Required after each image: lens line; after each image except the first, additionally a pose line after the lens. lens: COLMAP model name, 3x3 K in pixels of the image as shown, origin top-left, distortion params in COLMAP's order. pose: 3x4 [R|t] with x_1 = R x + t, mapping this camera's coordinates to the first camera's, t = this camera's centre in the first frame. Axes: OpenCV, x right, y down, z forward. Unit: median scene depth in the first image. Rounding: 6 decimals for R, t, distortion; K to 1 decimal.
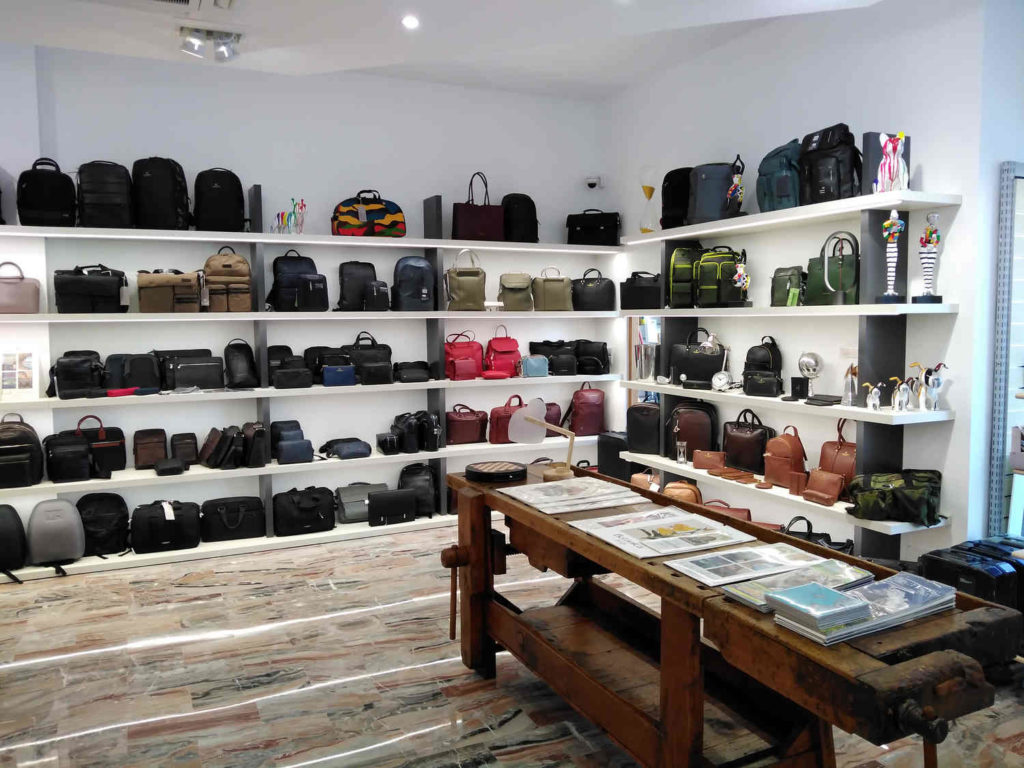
lens RADIAL K [[814.0, 0, 521.4], [0, 814.0, 383.7], [0, 0, 1]] dist [0.043507, -0.087096]
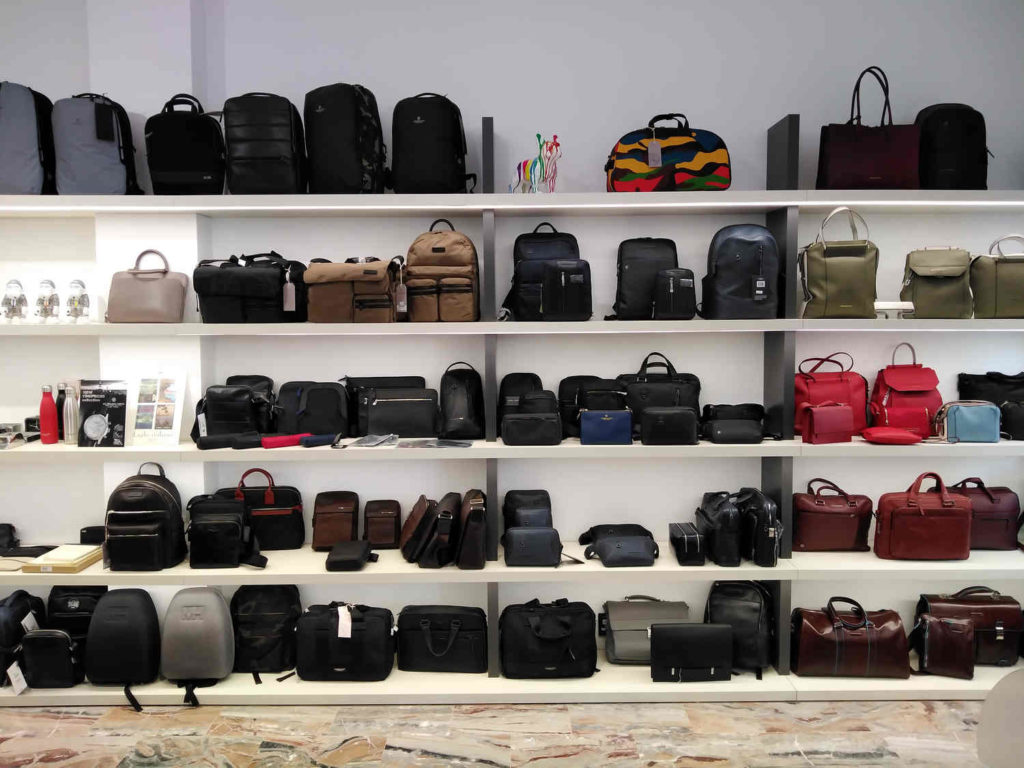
lens RADIAL K [[814.0, 0, 513.3], [0, 814.0, 379.7], [0, 0, 1]] dist [0.043507, -0.087096]
pose [[0.904934, 0.033590, -0.424224, -0.032846], [-0.036953, 0.999317, 0.000301, -0.042791], [0.423944, 0.015404, 0.905557, 0.432918]]
